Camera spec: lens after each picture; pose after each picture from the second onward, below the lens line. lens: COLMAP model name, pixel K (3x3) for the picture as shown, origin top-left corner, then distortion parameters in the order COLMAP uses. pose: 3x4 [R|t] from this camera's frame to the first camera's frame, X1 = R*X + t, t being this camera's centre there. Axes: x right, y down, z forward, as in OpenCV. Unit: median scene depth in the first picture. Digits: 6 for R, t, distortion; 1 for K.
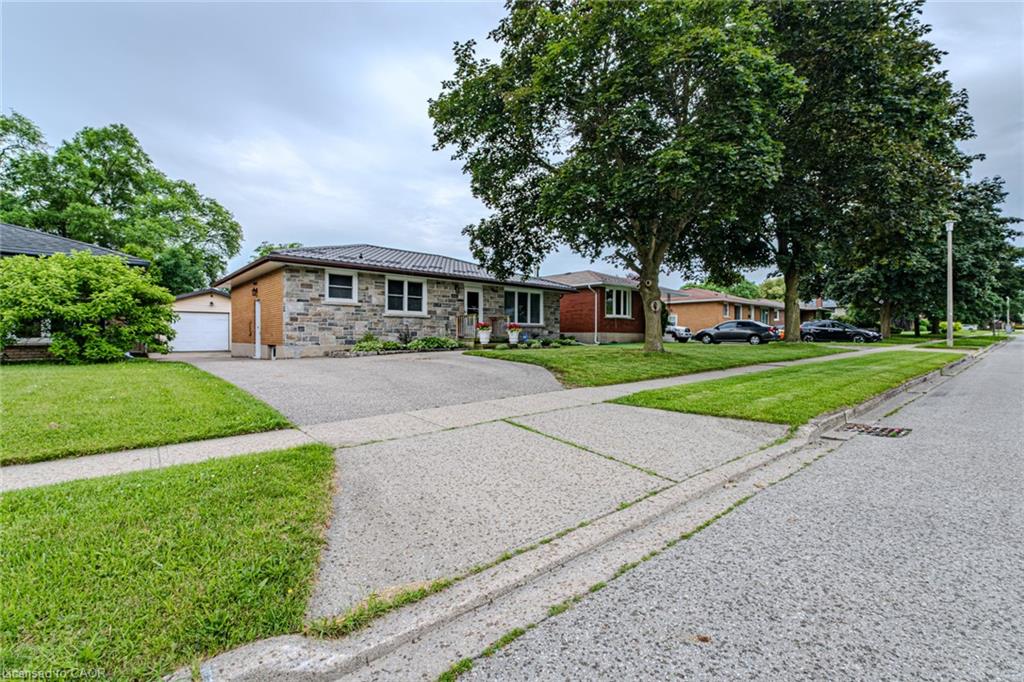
lens RADIAL K [[445.4, 0, 510.9], [0, 445.4, 338.0], [0, 0, 1]] dist [0.000418, -0.004661]
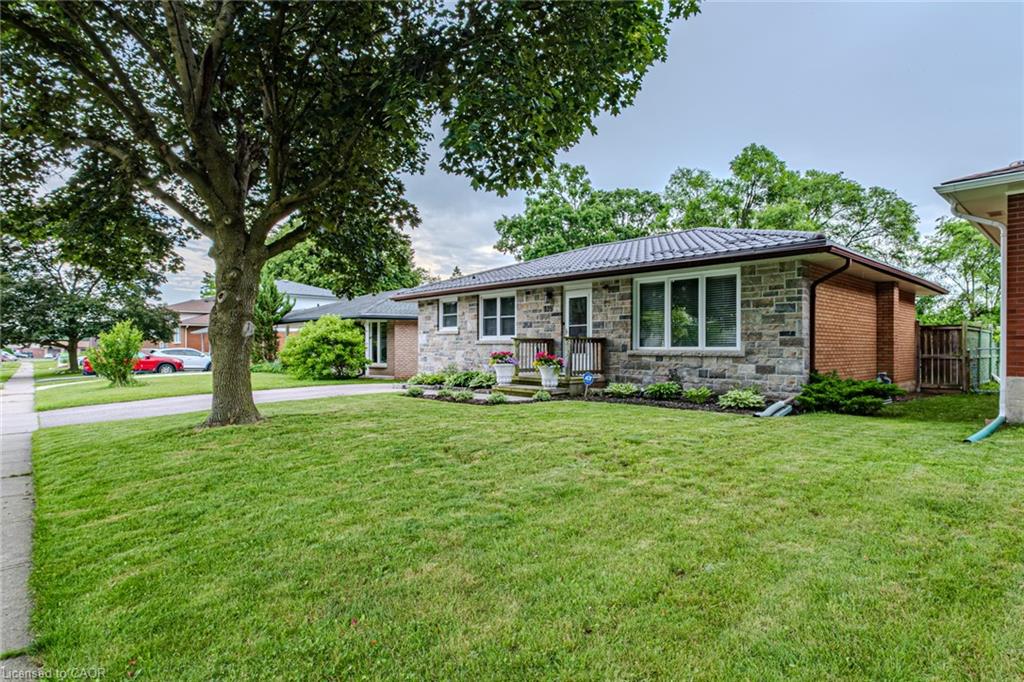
lens RADIAL K [[527.9, 0, 519.5], [0, 527.9, 351.0], [0, 0, 1]] dist [-0.022346, -0.000170]
pose [[0.031891, 0.005779, -0.999475, 0.687669], [-0.002897, 0.999980, 0.005690, -0.039755], [0.999487, 0.002714, 0.031907, 1.007119]]
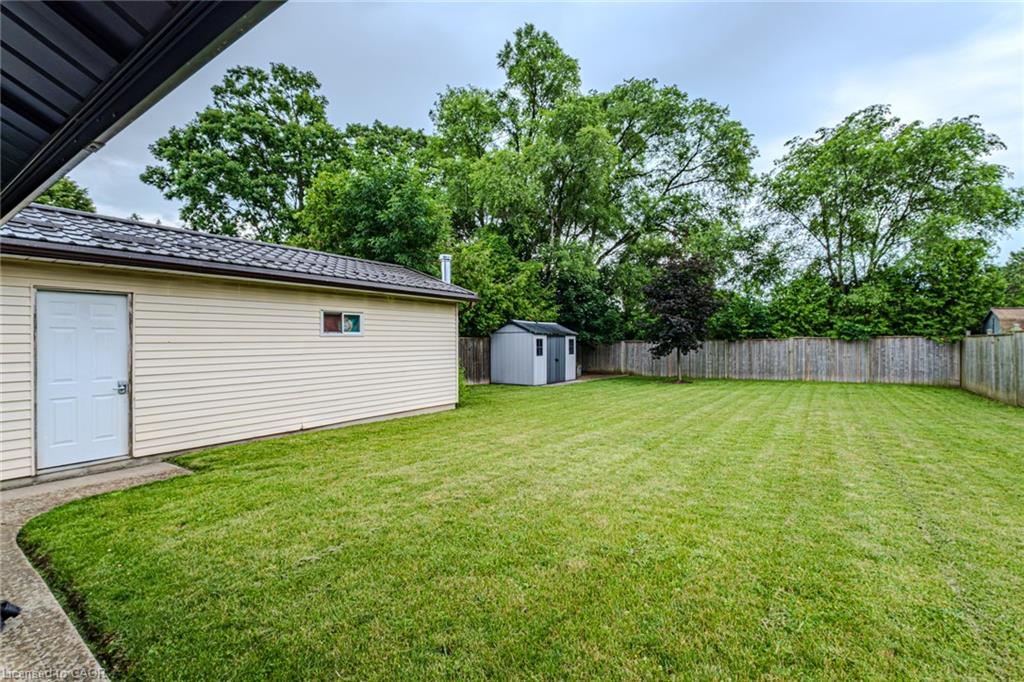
lens RADIAL K [[445.4, 0, 514.4], [0, 445.4, 341.1], [0, 0, 1]] dist [0.000418, -0.004661]
pose [[0.247598, -0.001406, -0.968862, -0.529910], [0.003928, 0.999992, -0.000448, -0.039340], [0.968855, -0.003694, 0.247602, 1.857702]]
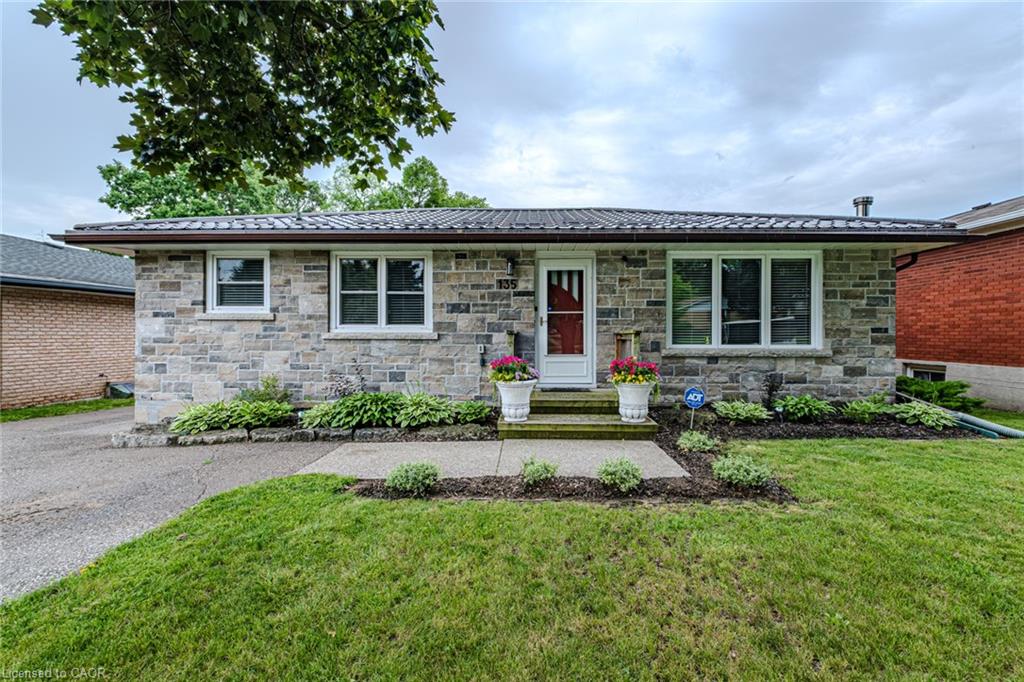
lens RADIAL K [[445.4, 0, 513.5], [0, 445.4, 338.3], [0, 0, 1]] dist [0.000418, -0.004661]
pose [[0.733306, 0.002496, -0.679895, 0.166113], [-0.001220, 0.999996, 0.002355, -0.048999], [0.679898, -0.000898, 0.733306, 0.761039]]
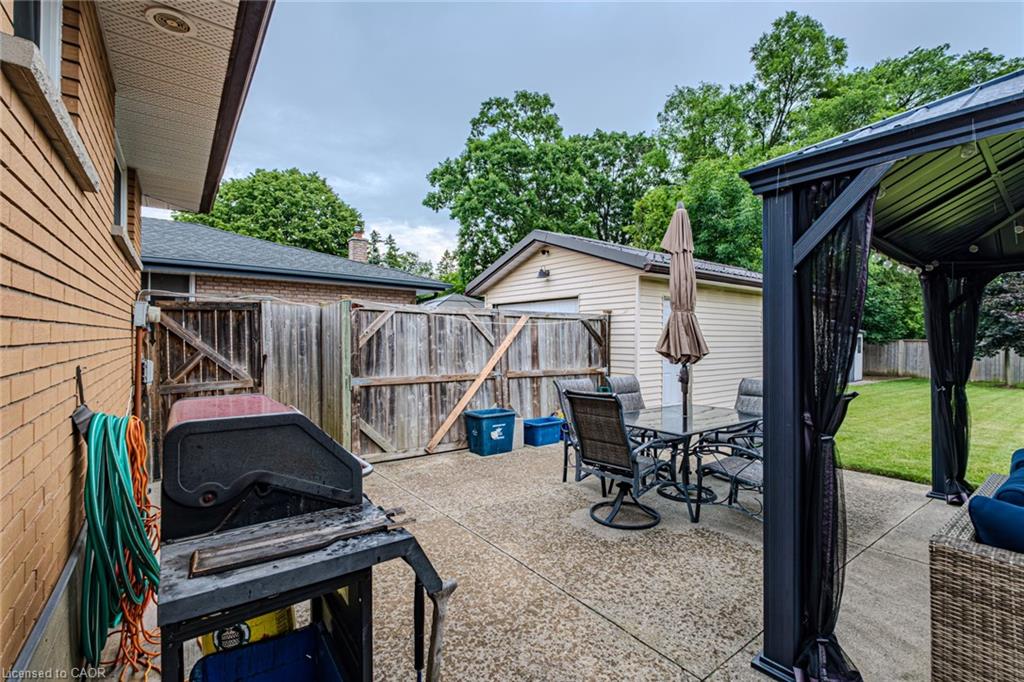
lens RADIAL K [[445.4, 0, 518.0], [0, 445.4, 345.0], [0, 0, 1]] dist [0.000418, -0.004661]
pose [[-0.061246, 0.013997, -0.998025, -0.459534], [-0.008027, 0.999862, 0.014516, -0.034253], [0.998090, 0.008901, -0.061125, 1.502392]]
